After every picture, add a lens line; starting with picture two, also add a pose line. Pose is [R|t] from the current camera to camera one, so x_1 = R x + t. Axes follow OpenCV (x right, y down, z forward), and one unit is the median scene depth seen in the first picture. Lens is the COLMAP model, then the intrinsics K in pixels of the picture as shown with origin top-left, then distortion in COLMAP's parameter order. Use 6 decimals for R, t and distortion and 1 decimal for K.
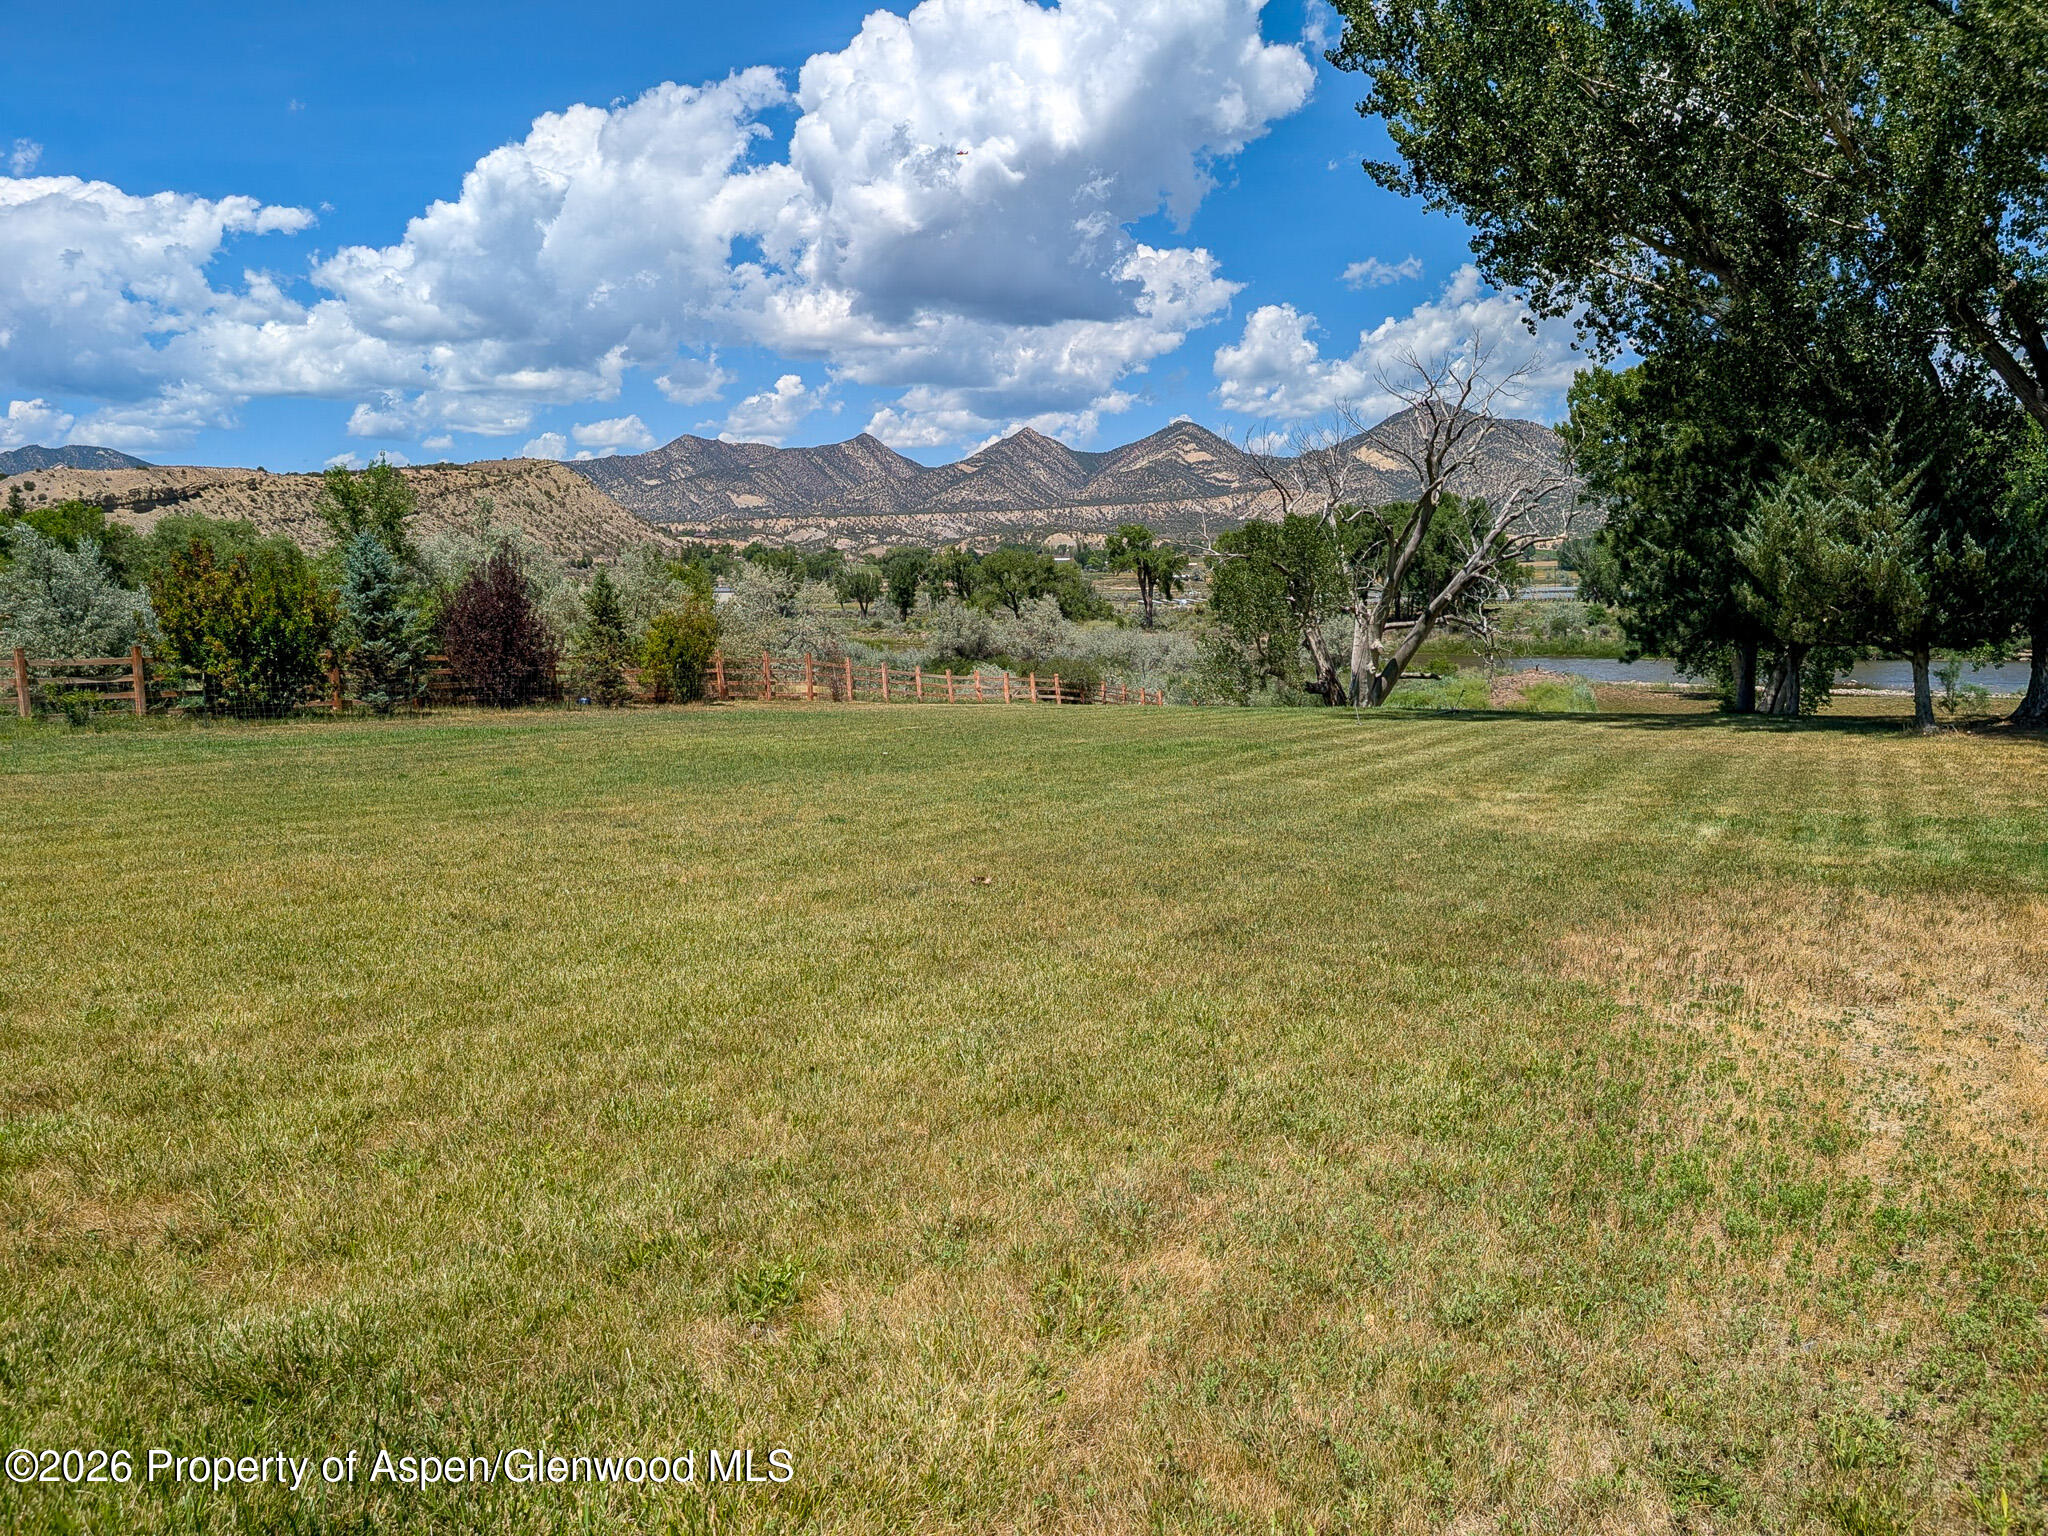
lens RADIAL K [[1449.0, 0, 1024.4], [0, 1449.0, 769.0], [0, 0, 1]] dist [-0.006035, -0.000117]
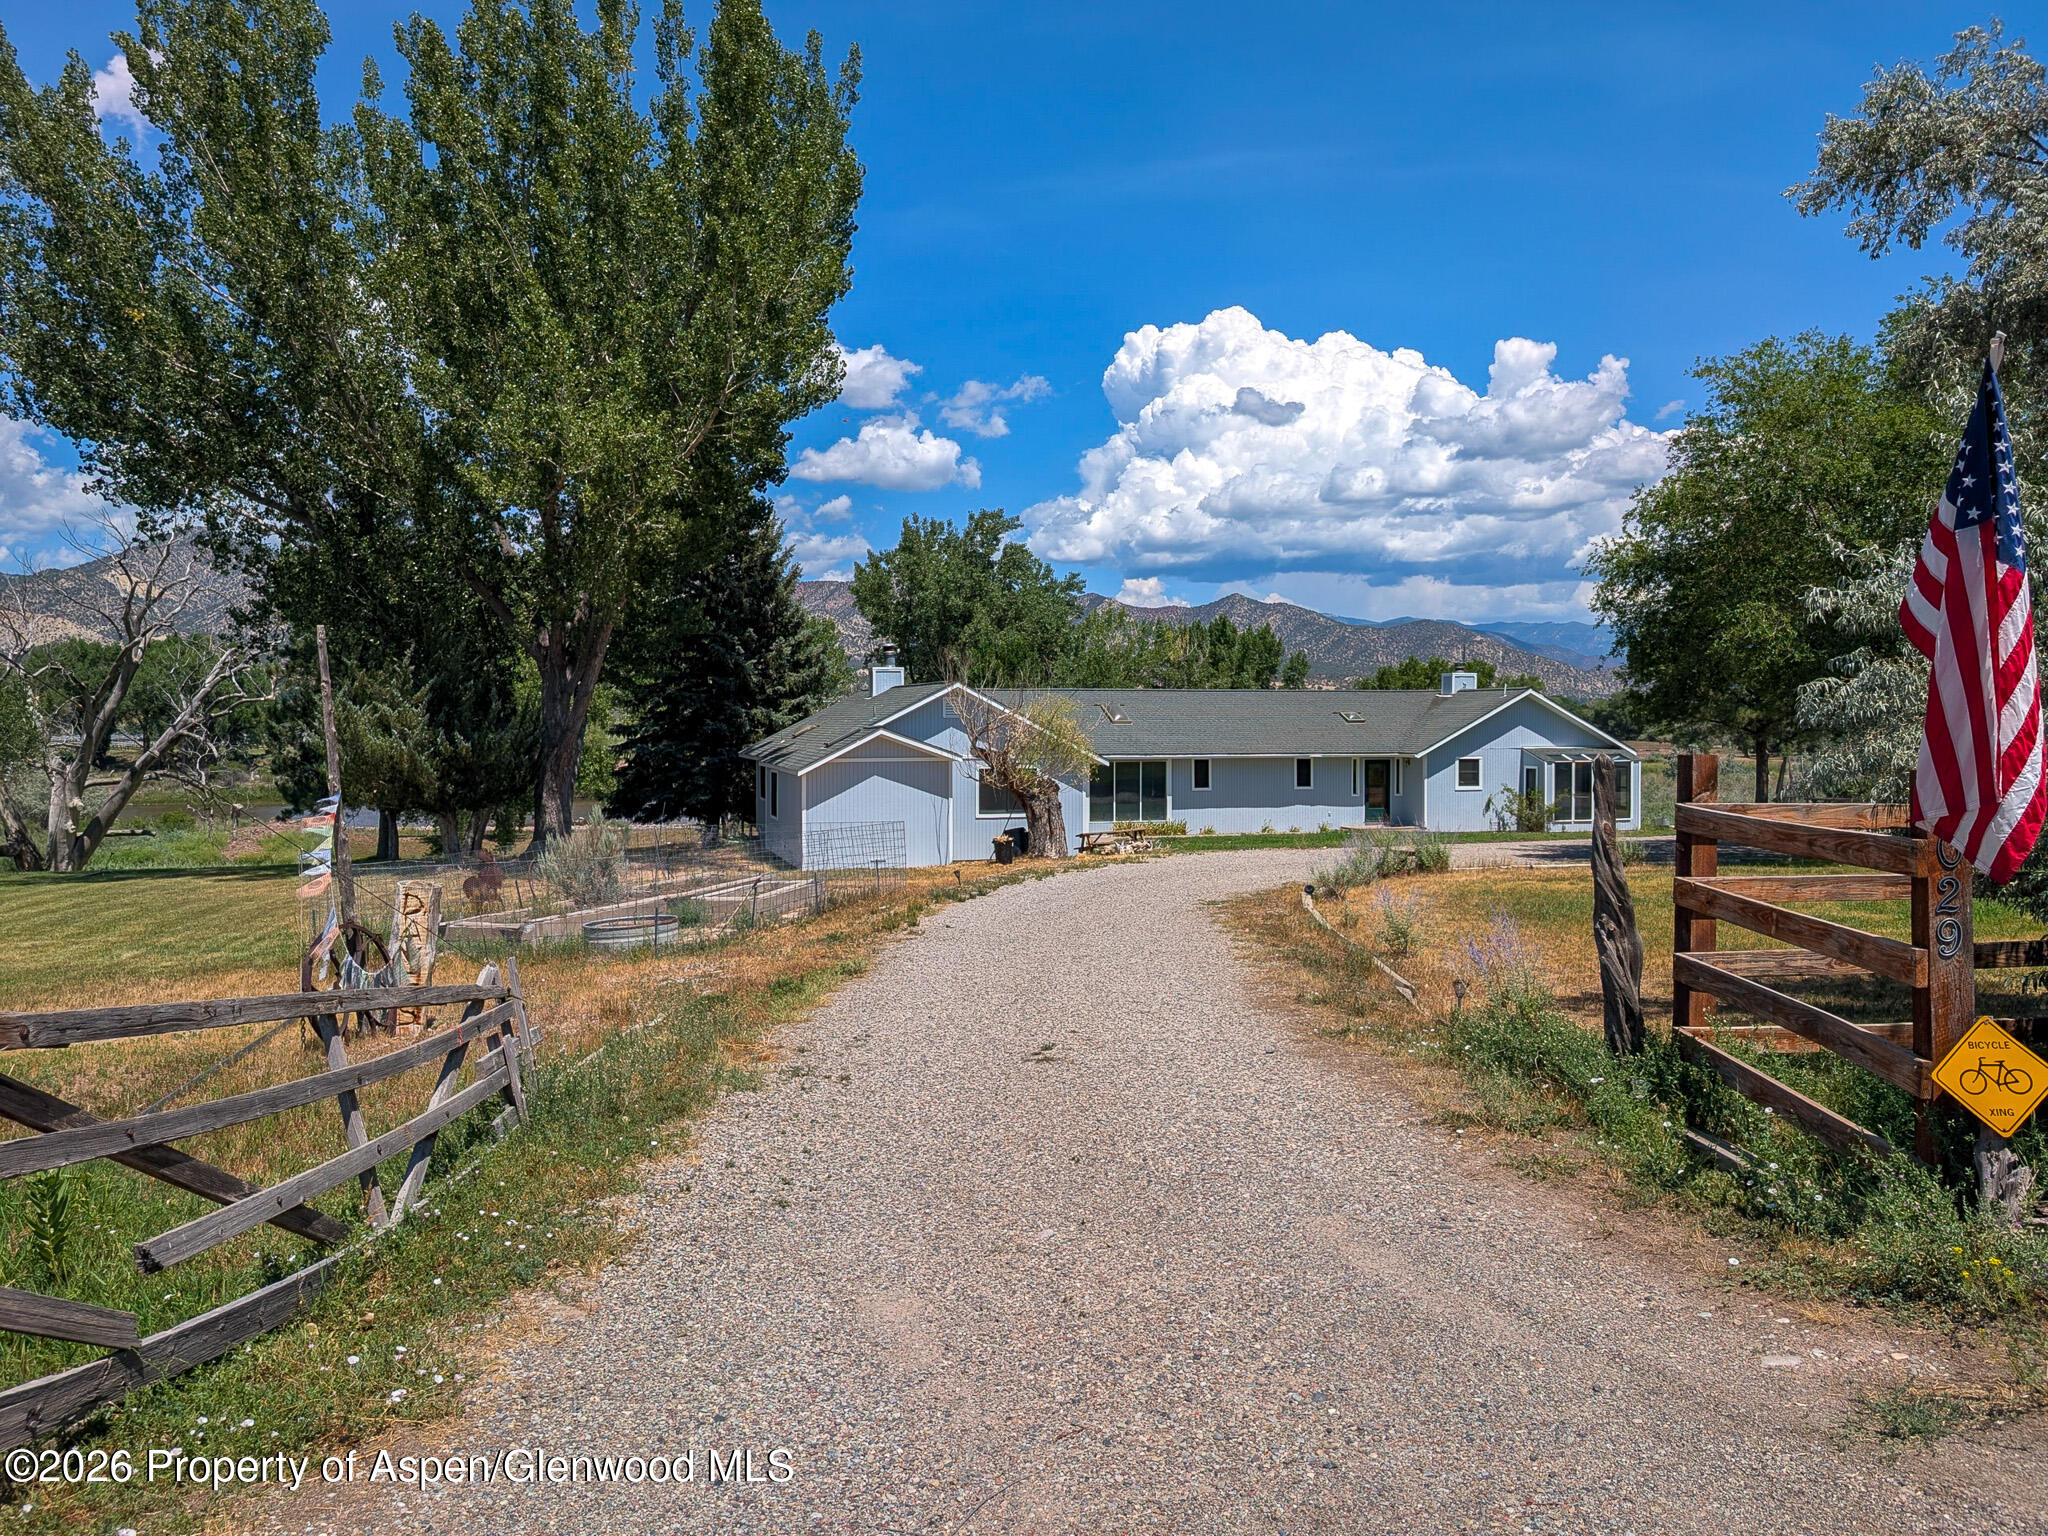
lens RADIAL K [[1449.0, 0, 1019.3], [0, 1449.0, 755.9], [0, 0, 1]] dist [-0.006035, -0.000117]
pose [[0.708105, -0.004577, 0.706092, 0.009128], [0.079389, 0.994155, -0.073171, 0.003396], [-0.701630, 0.107869, 0.704330, -0.124378]]
